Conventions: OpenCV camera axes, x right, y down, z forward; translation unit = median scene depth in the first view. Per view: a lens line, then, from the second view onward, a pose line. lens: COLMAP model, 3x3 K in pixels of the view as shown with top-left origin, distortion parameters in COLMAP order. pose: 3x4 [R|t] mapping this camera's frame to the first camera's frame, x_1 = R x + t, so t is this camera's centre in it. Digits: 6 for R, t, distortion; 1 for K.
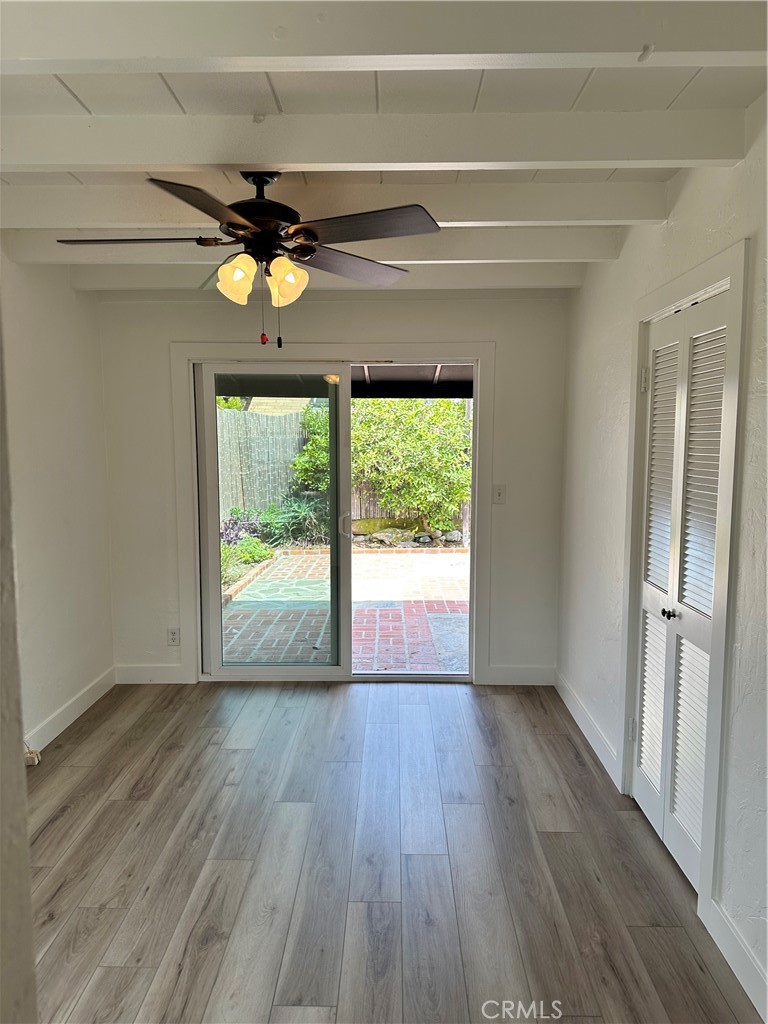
lens RADIAL K [[715.9, 0, 379.4], [0, 715.9, 517.8], [0, 0, 1]] dist [0.054482, -0.069211]
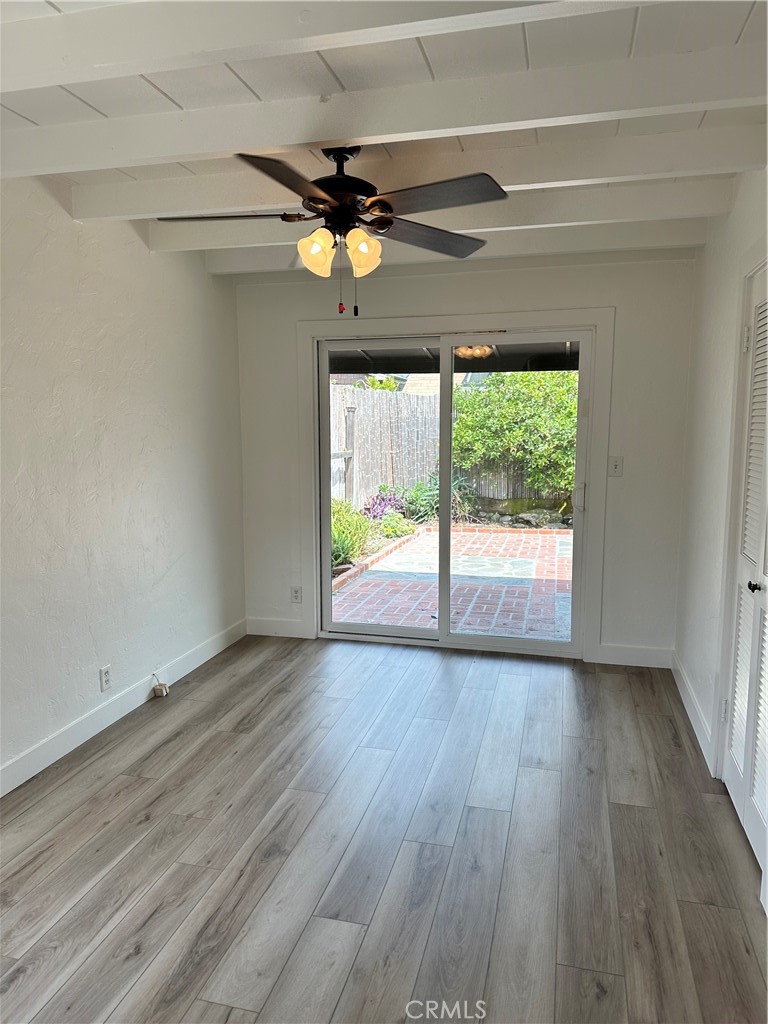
lens RADIAL K [[715.9, 0, 384.4], [0, 715.9, 513.2], [0, 0, 1]] dist [0.054482, -0.069211]
pose [[0.974074, 0.029330, -0.224322, 0.112612], [-0.025646, 0.999484, 0.019316, 0.025552], [0.224772, -0.013062, 0.974324, -0.020435]]
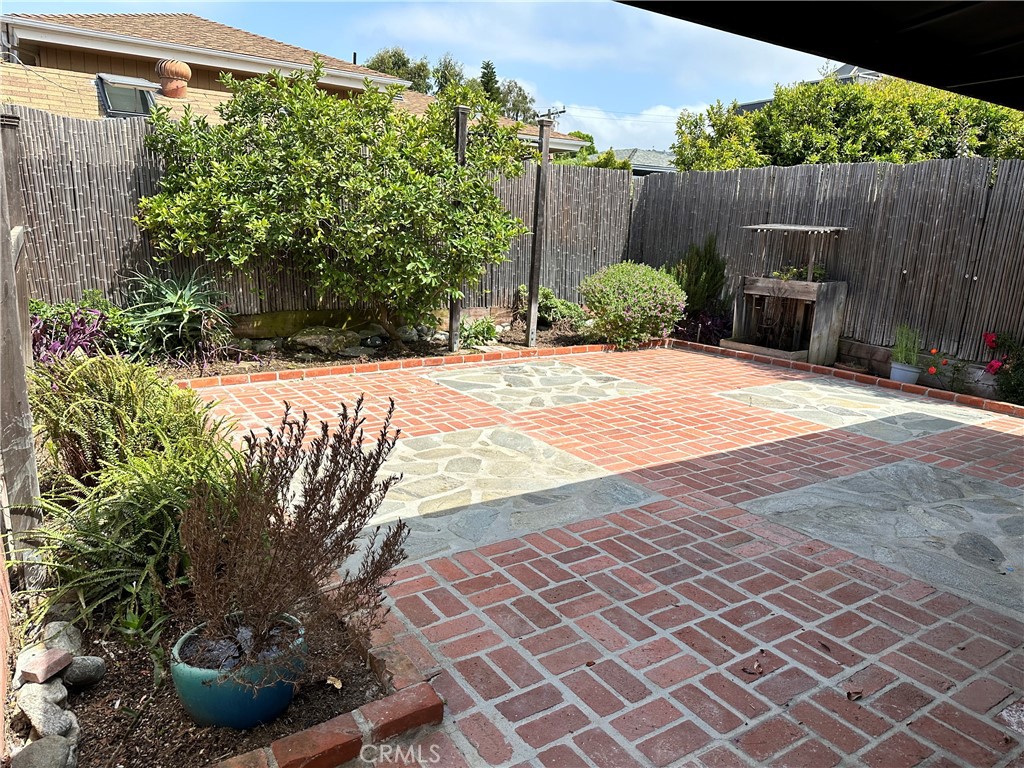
lens RADIAL K [[715.9, 0, 521.0], [0, 715.9, 384.1], [0, 0, 1]] dist [0.054482, -0.069211]
pose [[0.818584, -0.090014, 0.567290, -0.723231], [0.018038, 0.991186, 0.131247, -0.054725], [-0.574104, -0.097204, 0.812992, 1.353951]]
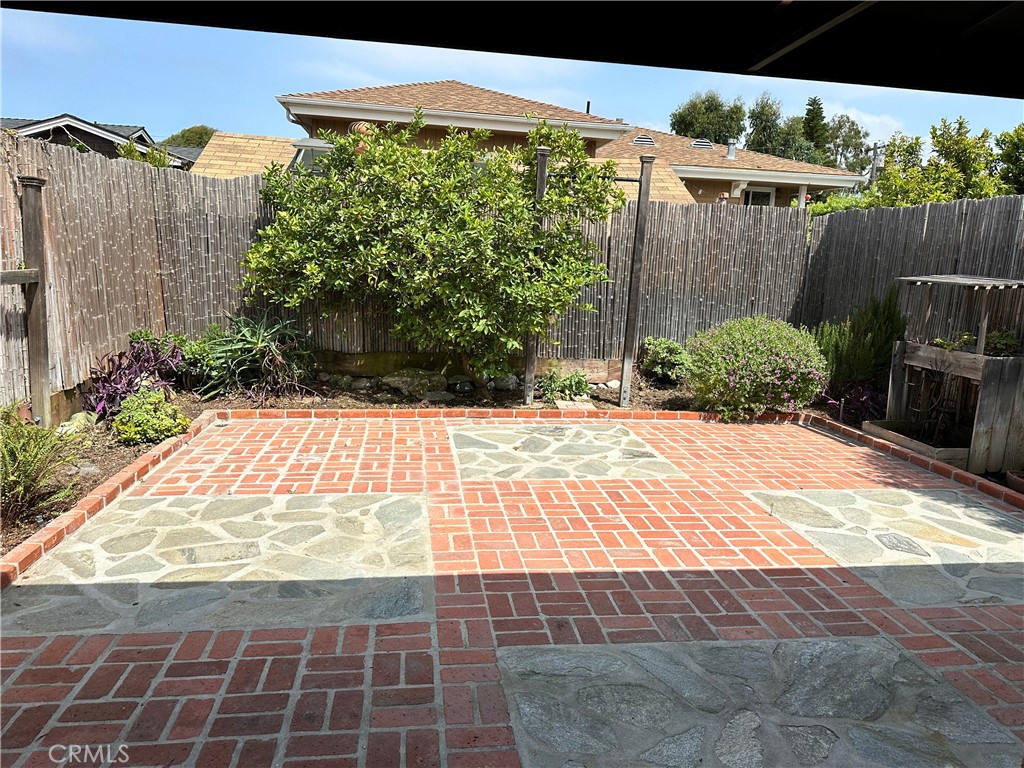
lens RADIAL K [[715.9, 0, 521.2], [0, 715.9, 382.0], [0, 0, 1]] dist [0.054482, -0.069211]
pose [[0.985468, 0.017797, 0.168926, 0.019271], [-0.030660, 0.996798, 0.073850, -0.085883], [-0.167071, -0.077956, 0.982858, 1.254000]]
